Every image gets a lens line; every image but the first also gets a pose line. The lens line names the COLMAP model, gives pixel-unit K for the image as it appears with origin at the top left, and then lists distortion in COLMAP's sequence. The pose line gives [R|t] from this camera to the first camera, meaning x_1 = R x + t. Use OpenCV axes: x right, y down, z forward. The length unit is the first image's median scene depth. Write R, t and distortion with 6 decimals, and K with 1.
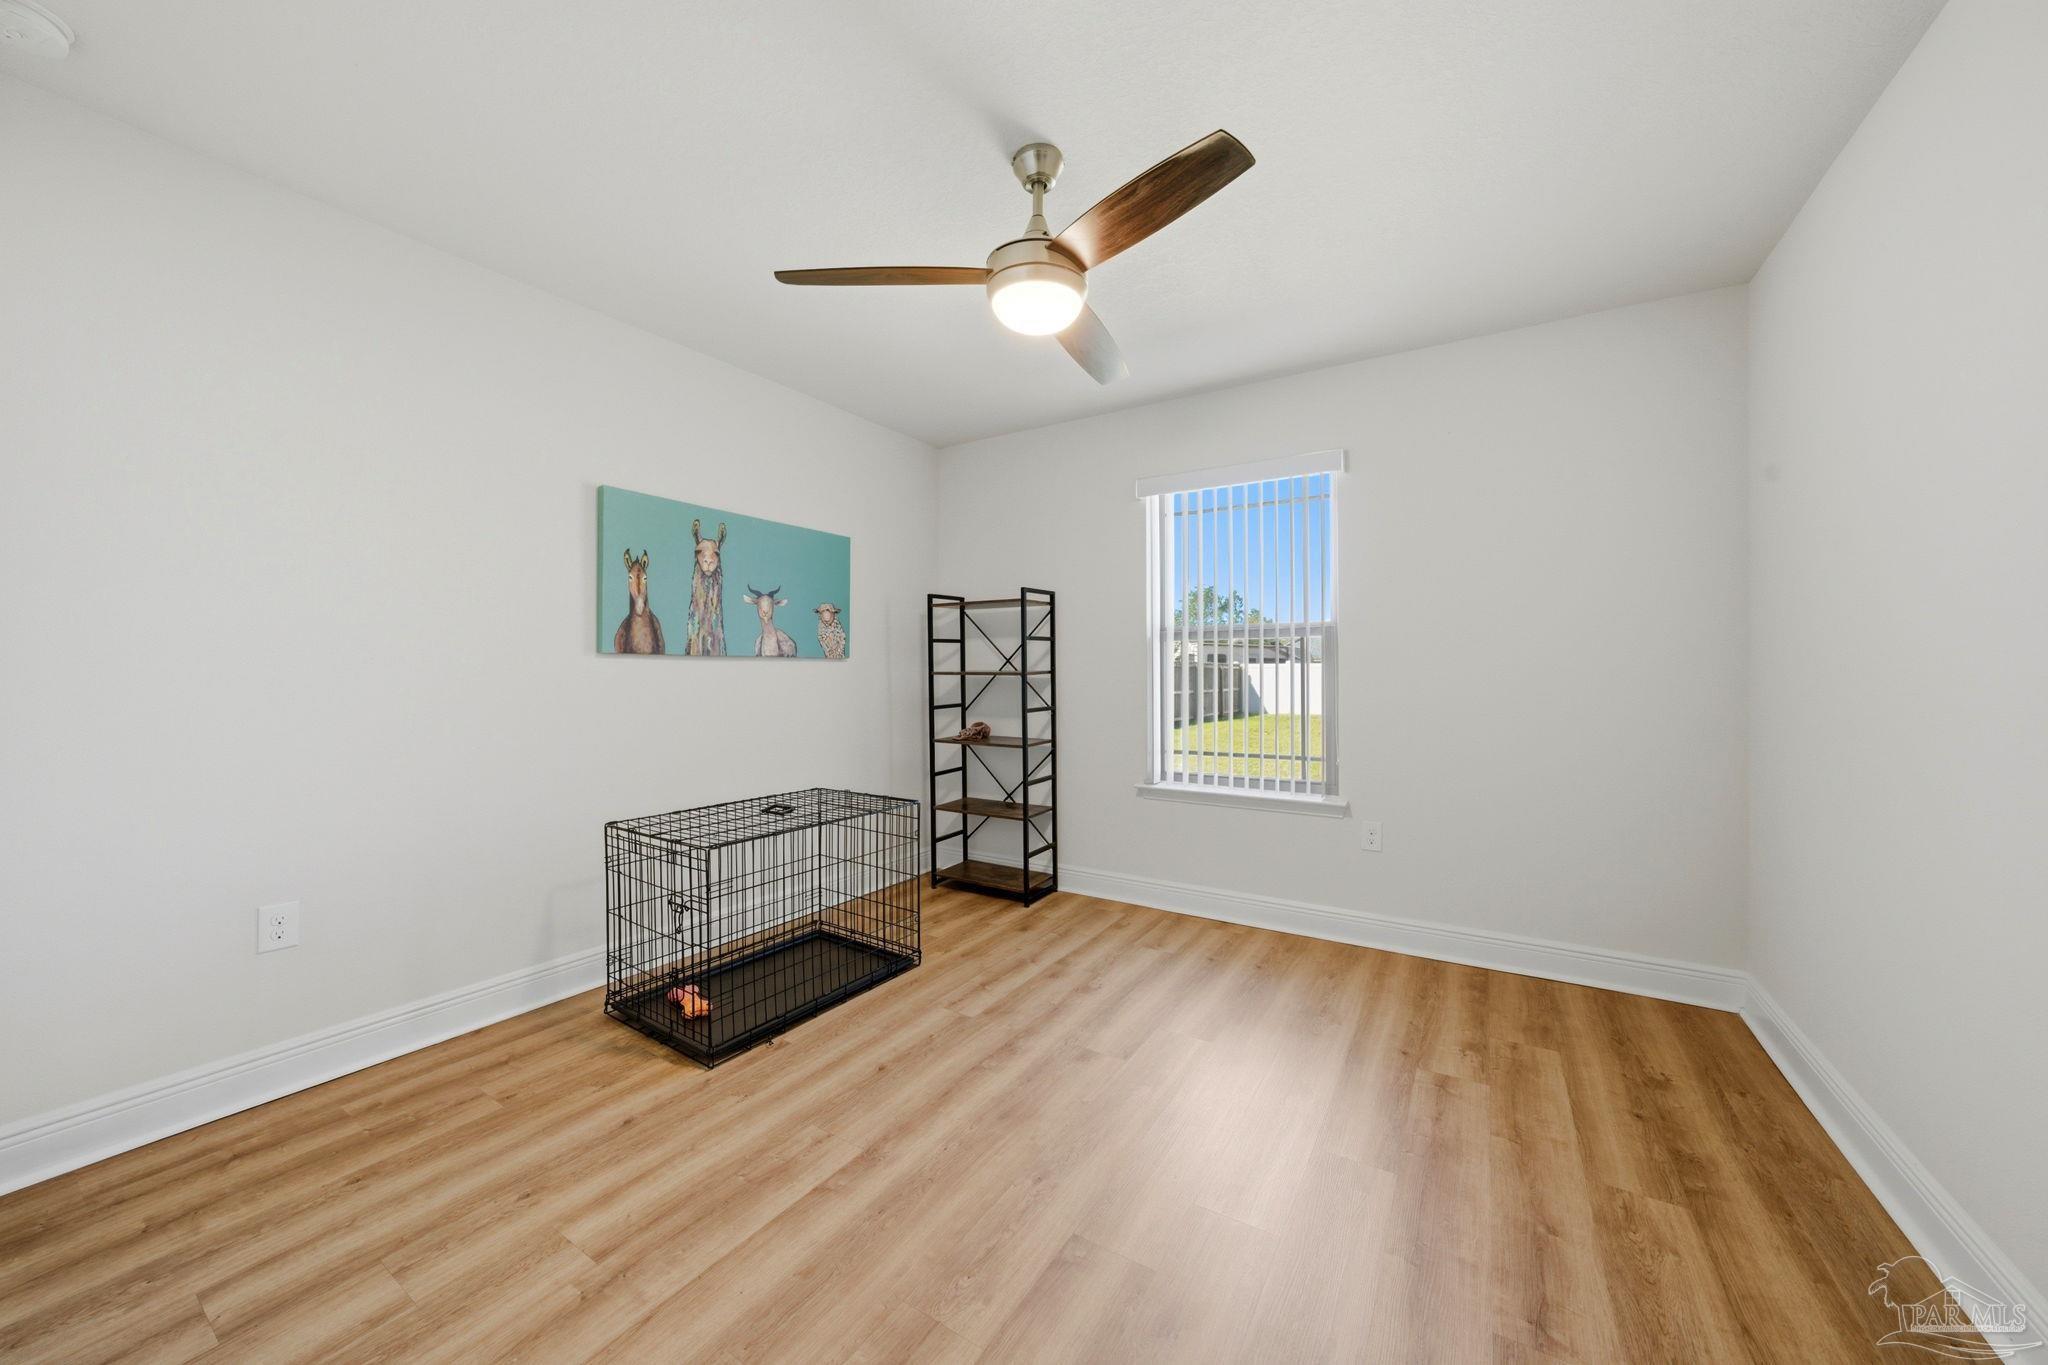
lens RADIAL K [[709.1, 0, 1031.5], [0, 709.1, 677.5], [0, 0, 1]] dist [-0.000599, -0.000036]
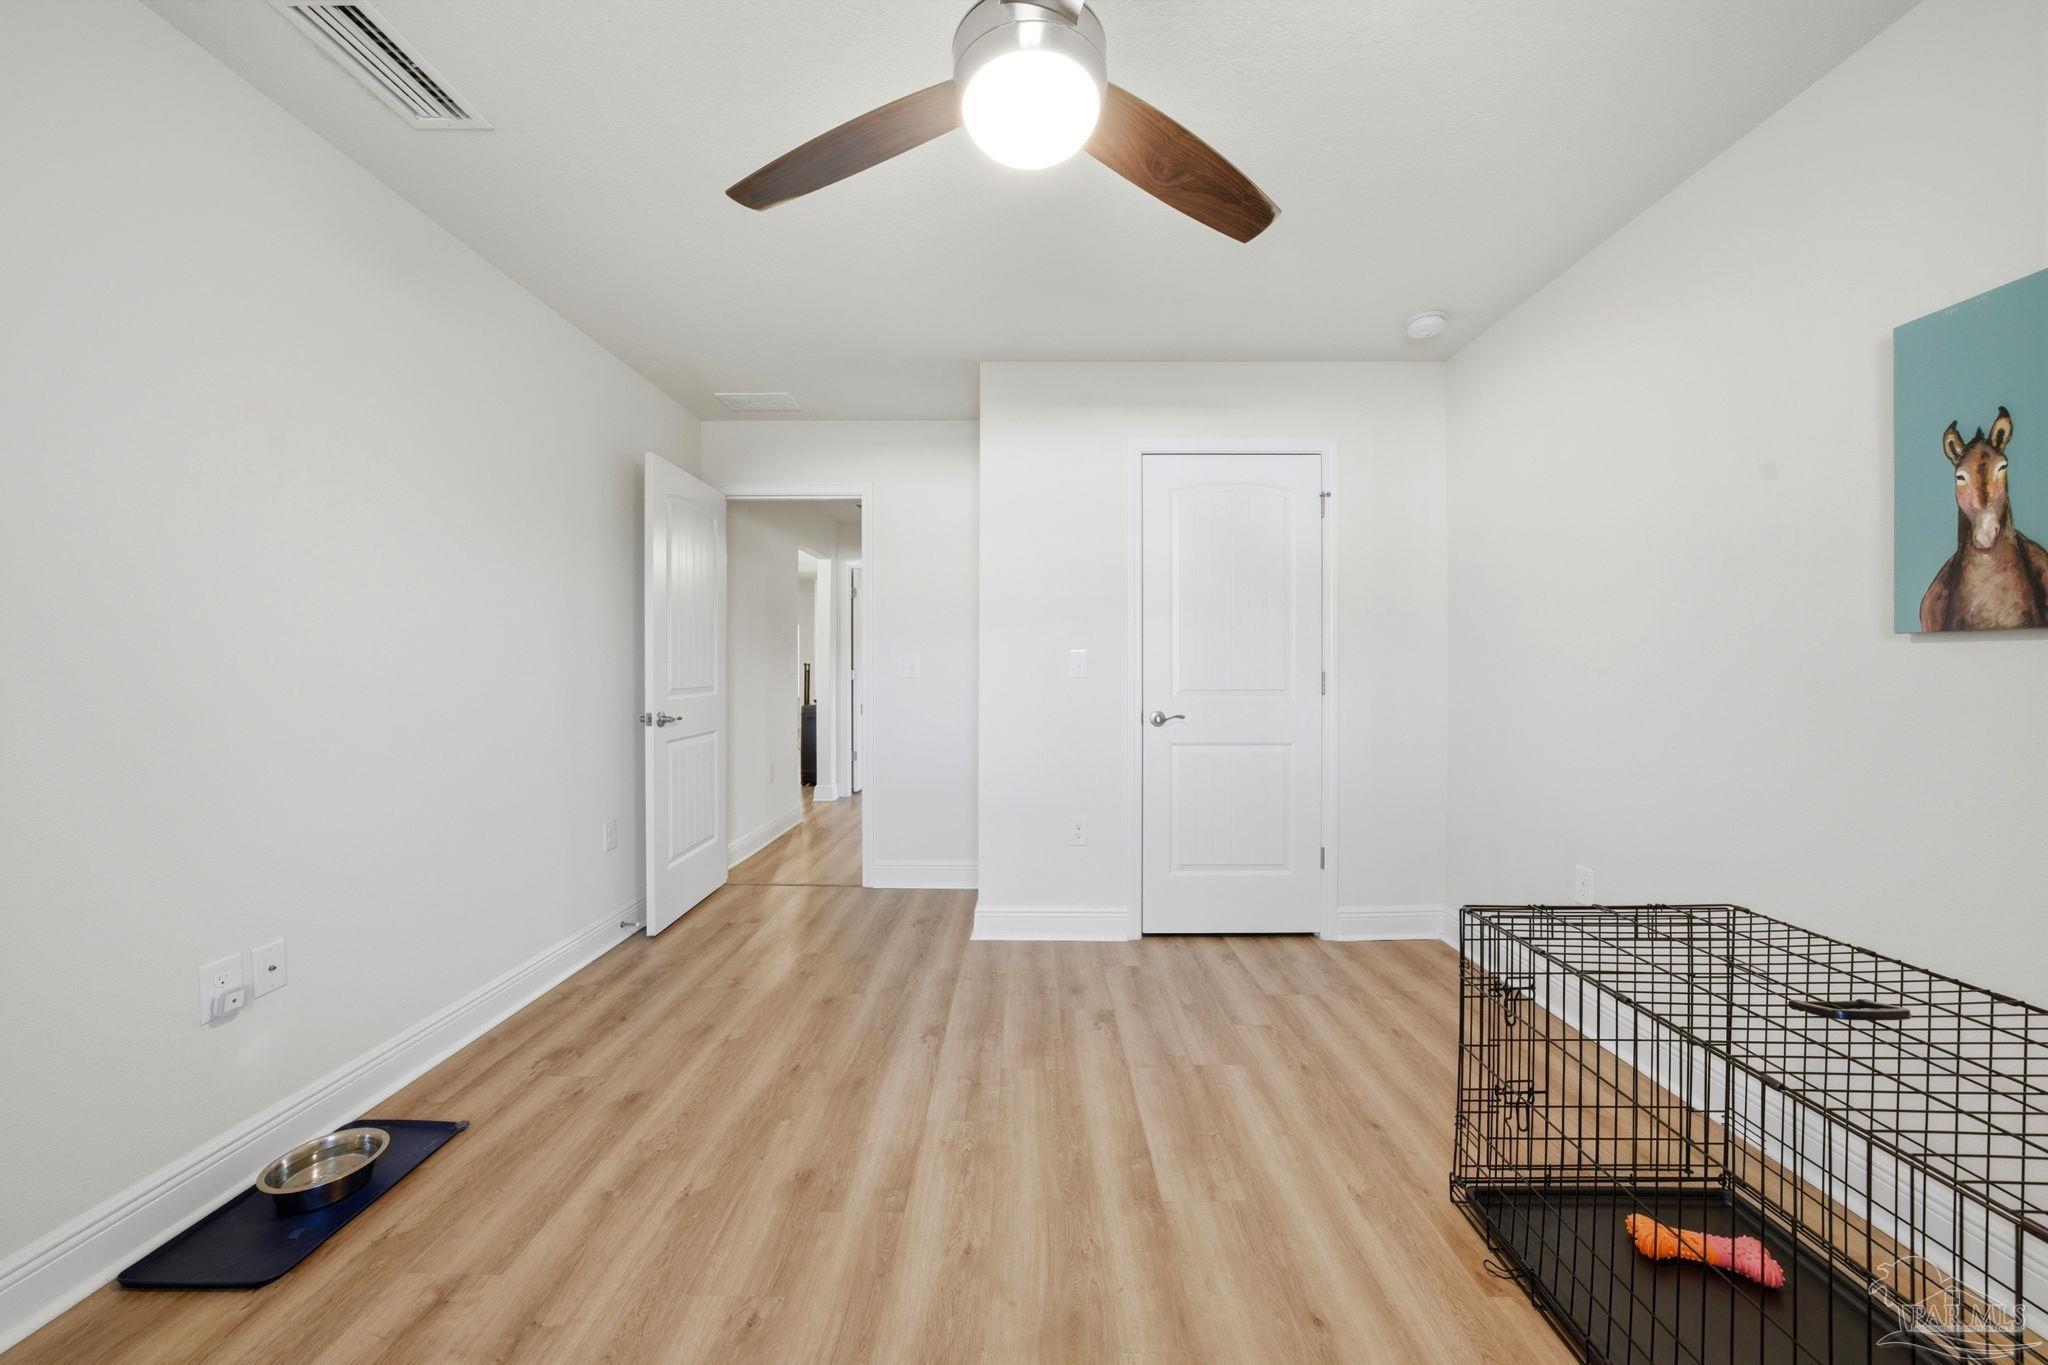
lens RADIAL K [[709.1, 0, 1033.0], [0, 709.1, 677.9], [0, 0, 1]] dist [-0.000599, -0.000036]
pose [[-0.841666, 0.004543, -0.539979, 0.254685], [-0.001202, 0.999946, 0.010285, -0.005389], [0.539996, 0.009306, -0.841616, 1.096648]]
